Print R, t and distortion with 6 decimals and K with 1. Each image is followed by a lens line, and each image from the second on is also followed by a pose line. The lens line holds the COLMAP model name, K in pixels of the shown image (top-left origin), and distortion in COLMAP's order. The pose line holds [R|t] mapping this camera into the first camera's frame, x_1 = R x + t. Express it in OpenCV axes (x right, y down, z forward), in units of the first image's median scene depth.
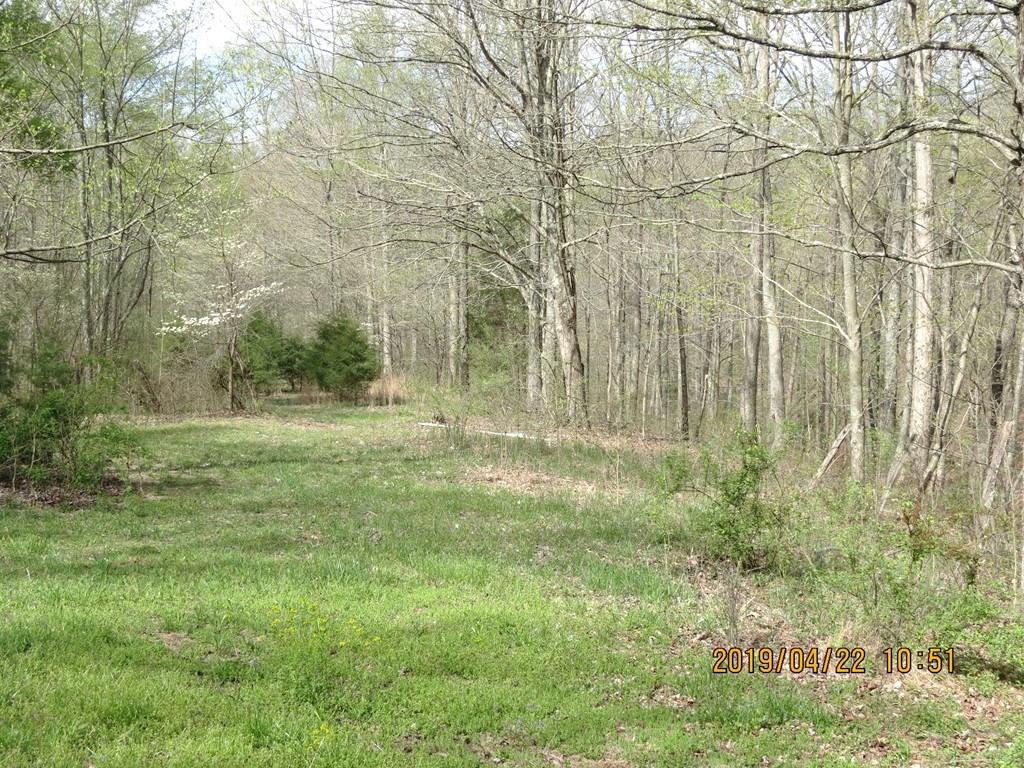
lens RADIAL K [[1493.2, 0, 512.0], [0, 1493.2, 383.7], [0, 0, 1]] dist [0.004568, 0.000000]
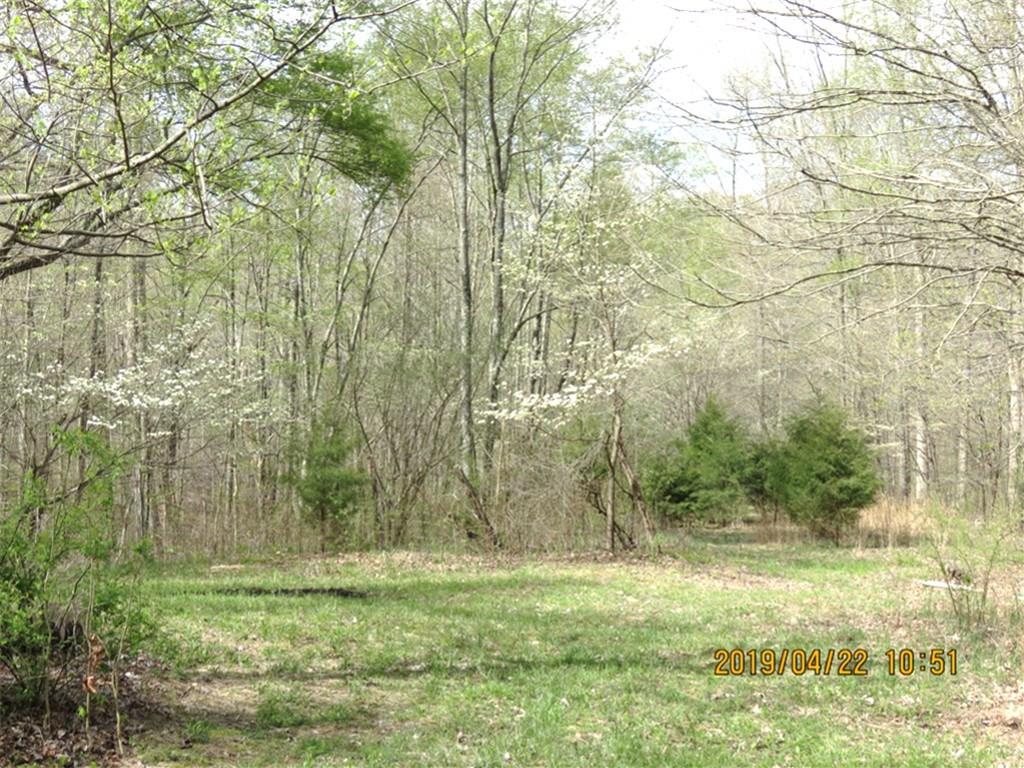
lens RADIAL K [[1903.3, 0, 511.9], [0, 1903.3, 383.2], [0, 0, 1]] dist [-0.136606, 0.000000]
pose [[0.953259, -0.000452, -0.302155, 0.005730], [-0.020112, 0.997686, -0.064943, 0.000598], [0.301485, 0.067985, 0.951044, 0.195590]]
